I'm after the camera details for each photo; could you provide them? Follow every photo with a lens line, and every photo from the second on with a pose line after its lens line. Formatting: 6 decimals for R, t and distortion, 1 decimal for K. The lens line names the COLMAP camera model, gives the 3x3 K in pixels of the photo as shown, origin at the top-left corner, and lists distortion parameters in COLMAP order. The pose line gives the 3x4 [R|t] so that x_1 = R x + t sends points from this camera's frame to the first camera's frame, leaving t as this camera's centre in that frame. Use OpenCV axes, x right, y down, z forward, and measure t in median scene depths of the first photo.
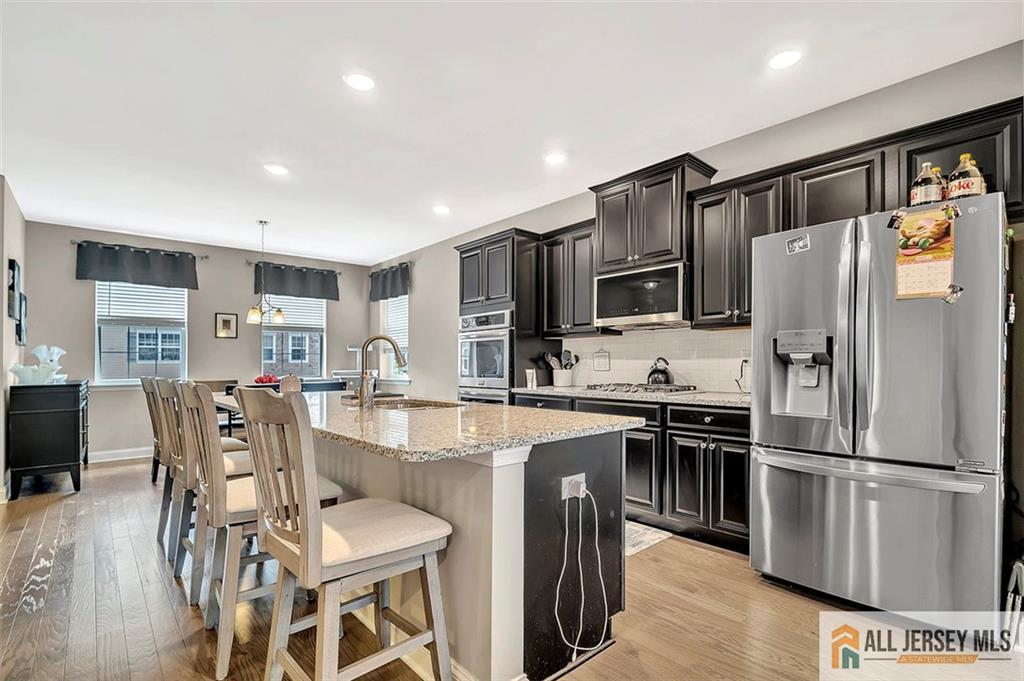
lens RADIAL K [[471.3, 0, 521.4], [0, 471.3, 363.2], [0, 0, 1]] dist [-0.012621, -0.000698]
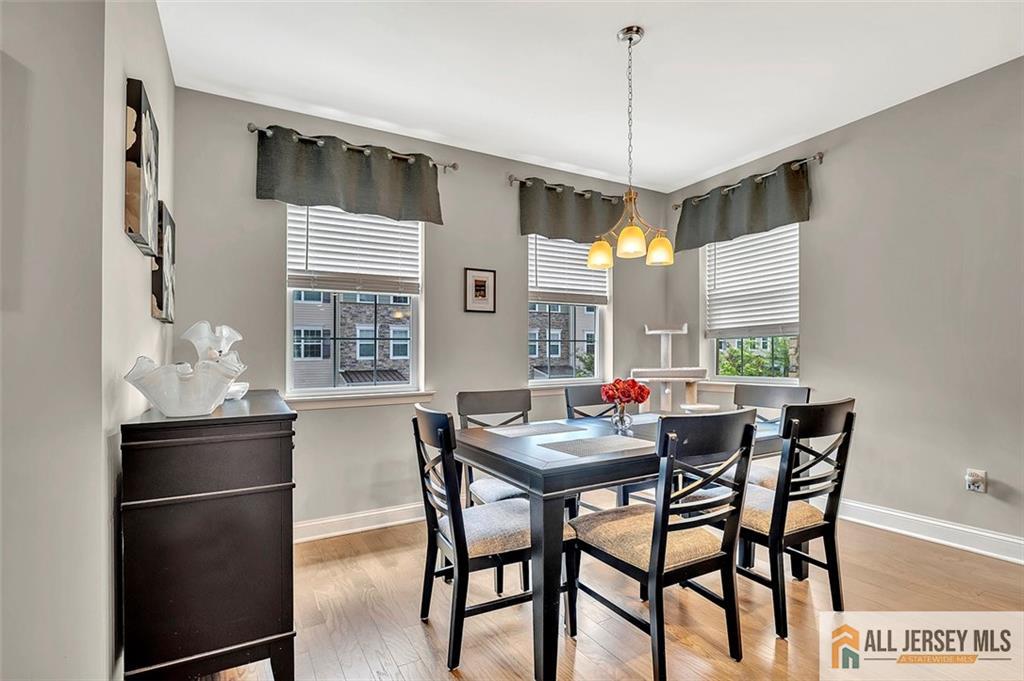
lens RADIAL K [[502.2, 0, 531.5], [0, 502.2, 353.0], [0, 0, 1]] dist [-0.012547, 0.000097]
pose [[0.977215, -0.010233, -0.212004, -0.517179], [0.007976, 0.999902, -0.011501, 0.002445], [0.212101, 0.009548, 0.977201, 0.498386]]
